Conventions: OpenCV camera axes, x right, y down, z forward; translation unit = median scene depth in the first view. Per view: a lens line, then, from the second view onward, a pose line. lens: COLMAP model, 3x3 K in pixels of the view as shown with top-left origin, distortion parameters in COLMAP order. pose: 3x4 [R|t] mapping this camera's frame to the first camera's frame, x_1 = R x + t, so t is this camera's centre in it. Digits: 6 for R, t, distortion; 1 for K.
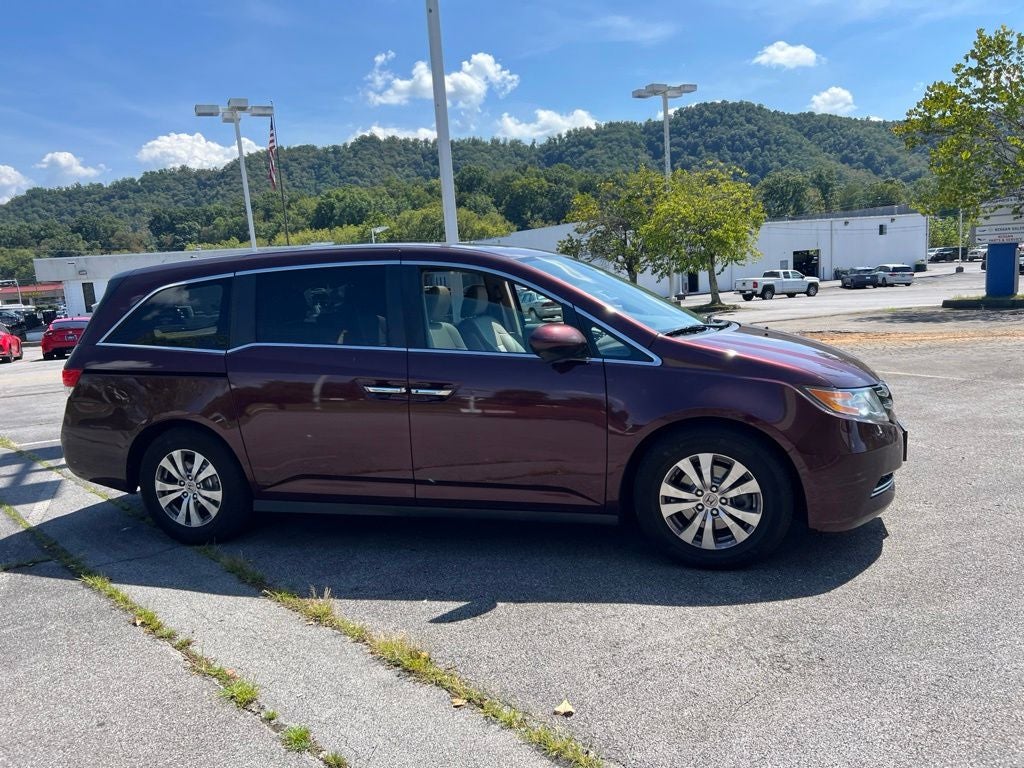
lens RADIAL K [[776.0, 0, 517.3], [0, 776.0, 379.4], [0, 0, 1]] dist [0.053316, -0.060034]
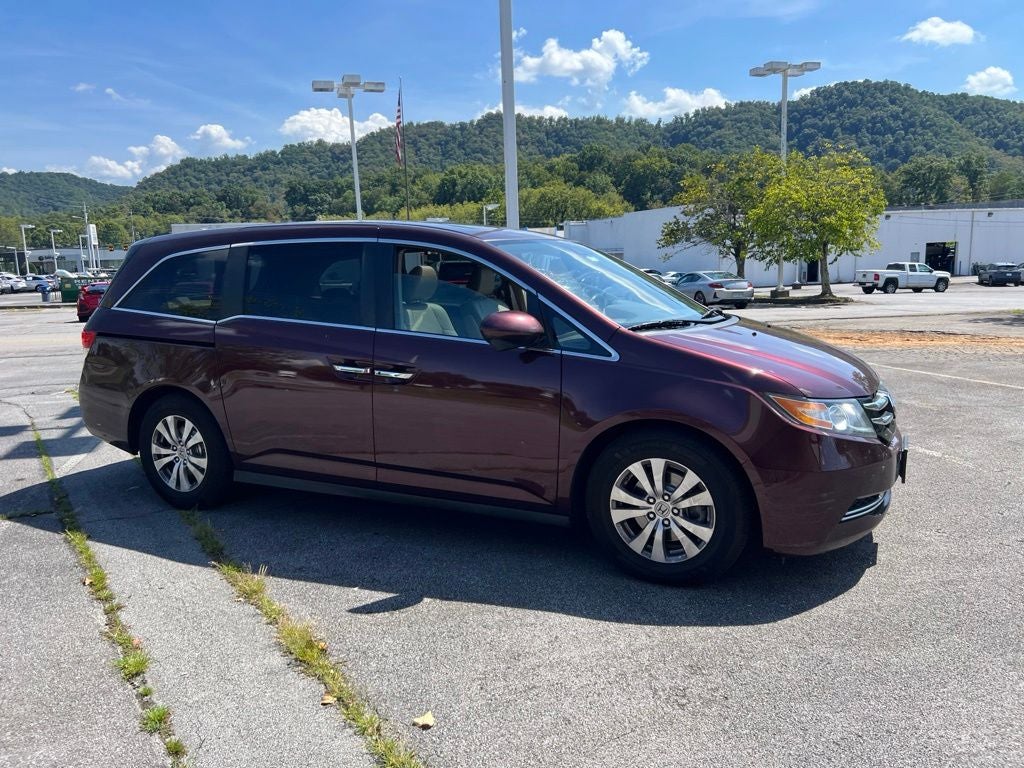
lens RADIAL K [[776.0, 0, 519.1], [0, 776.0, 366.9], [0, 0, 1]] dist [0.053316, -0.060034]
pose [[0.988588, 0.058654, -0.138754, 0.160402], [-0.057168, 0.998257, 0.014673, -0.015584], [0.139373, -0.006573, 0.990218, 0.045409]]
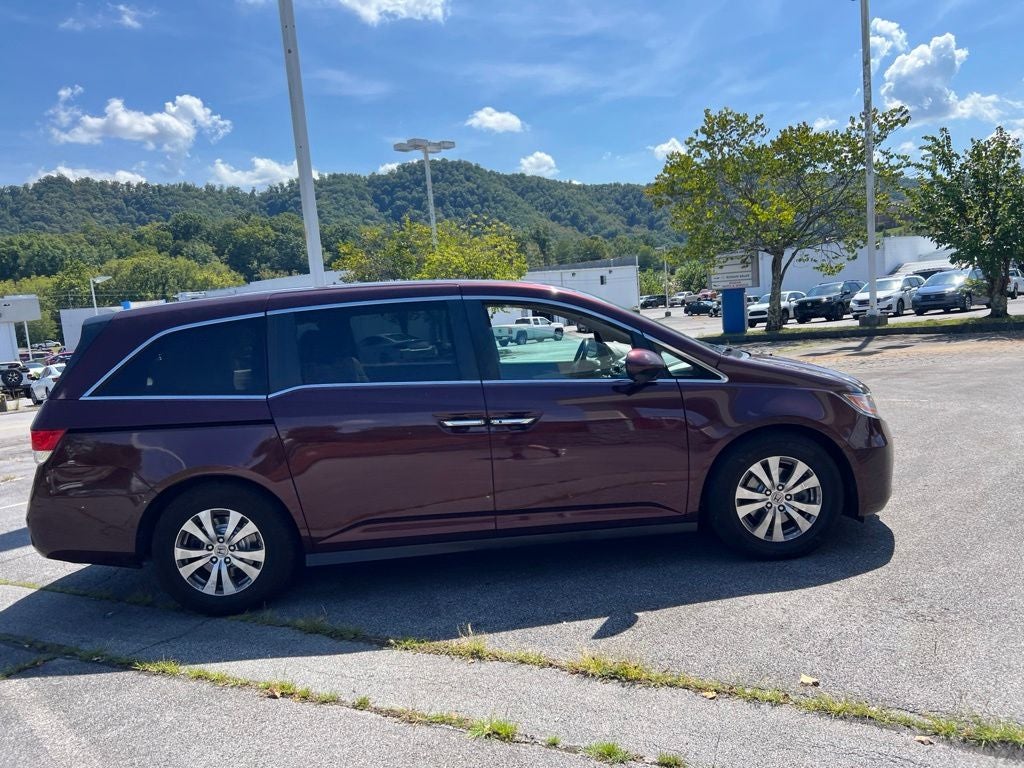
lens RADIAL K [[776.0, 0, 521.3], [0, 776.0, 382.1], [0, 0, 1]] dist [0.053316, -0.060034]
pose [[0.941295, -0.048522, 0.334081, -0.391353], [0.068422, 0.996498, -0.048054, 0.011719], [-0.330579, 0.068091, 0.941319, 0.027594]]
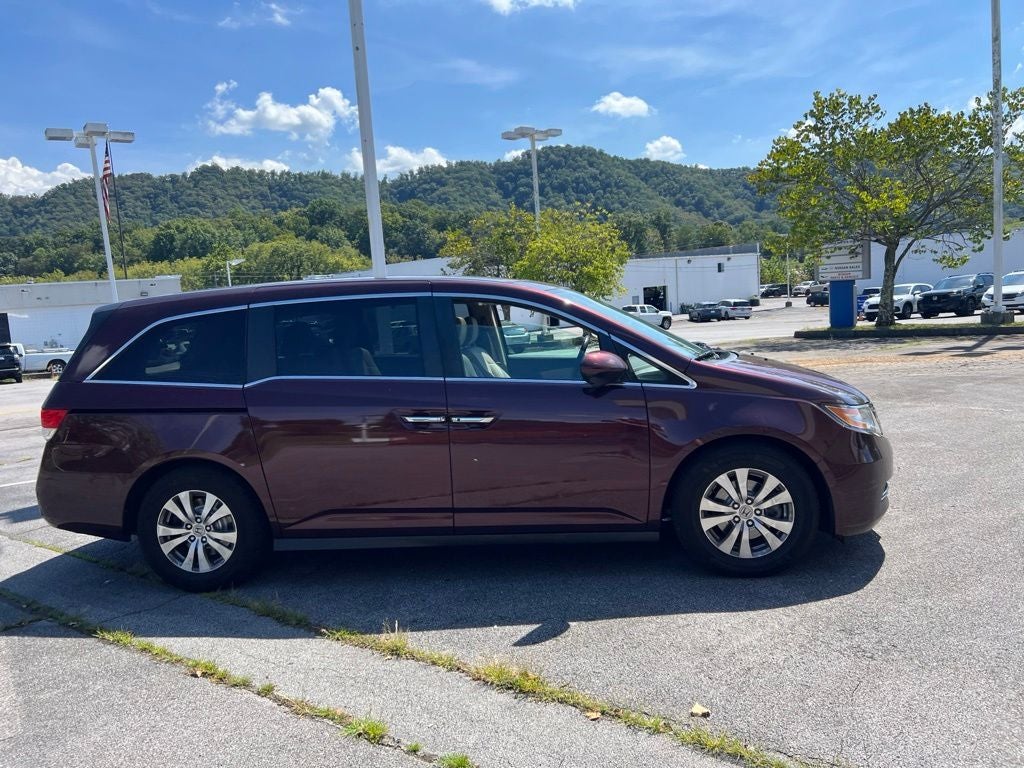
lens RADIAL K [[776.0, 0, 519.4], [0, 776.0, 368.4], [0, 0, 1]] dist [0.053316, -0.060034]
pose [[0.982247, -0.016980, 0.186824, -0.213258], [0.027675, 0.998114, -0.054790, 0.004600], [-0.185542, 0.058988, 0.980864, -0.015736]]
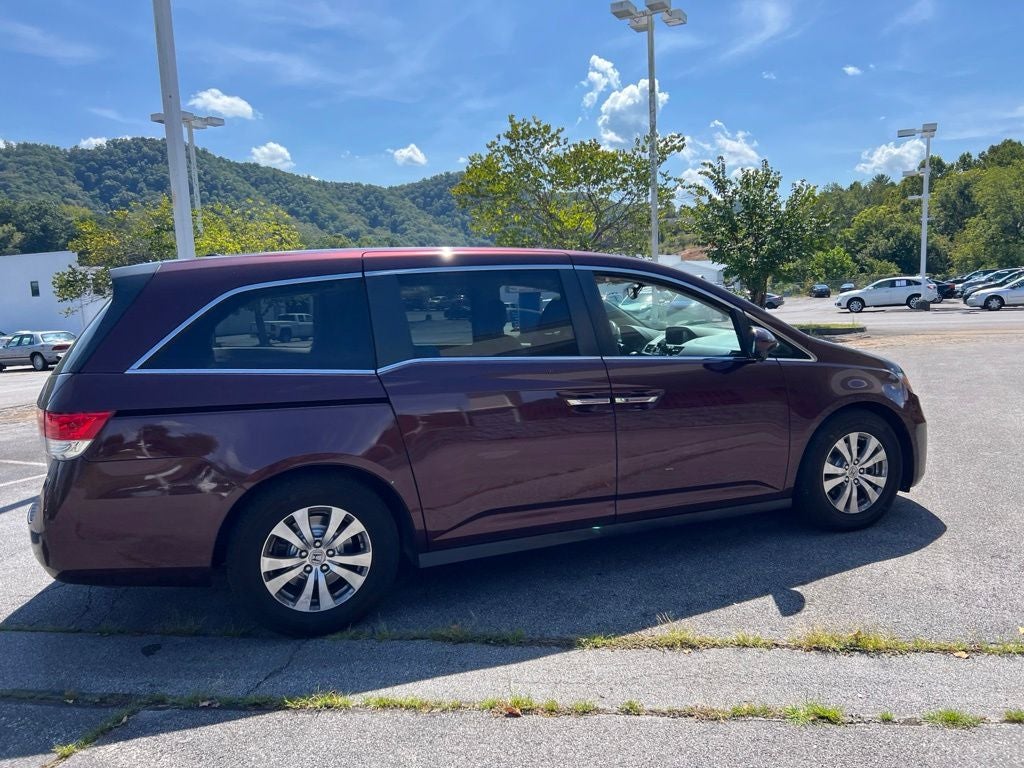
lens RADIAL K [[776.0, 0, 522.9], [0, 776.0, 379.3], [0, 0, 1]] dist [0.053316, -0.060034]
pose [[0.780066, -0.040945, 0.624356, -0.735425], [0.077074, 0.996545, -0.030942, 0.007793], [-0.620932, 0.072258, 0.780527, 0.292891]]
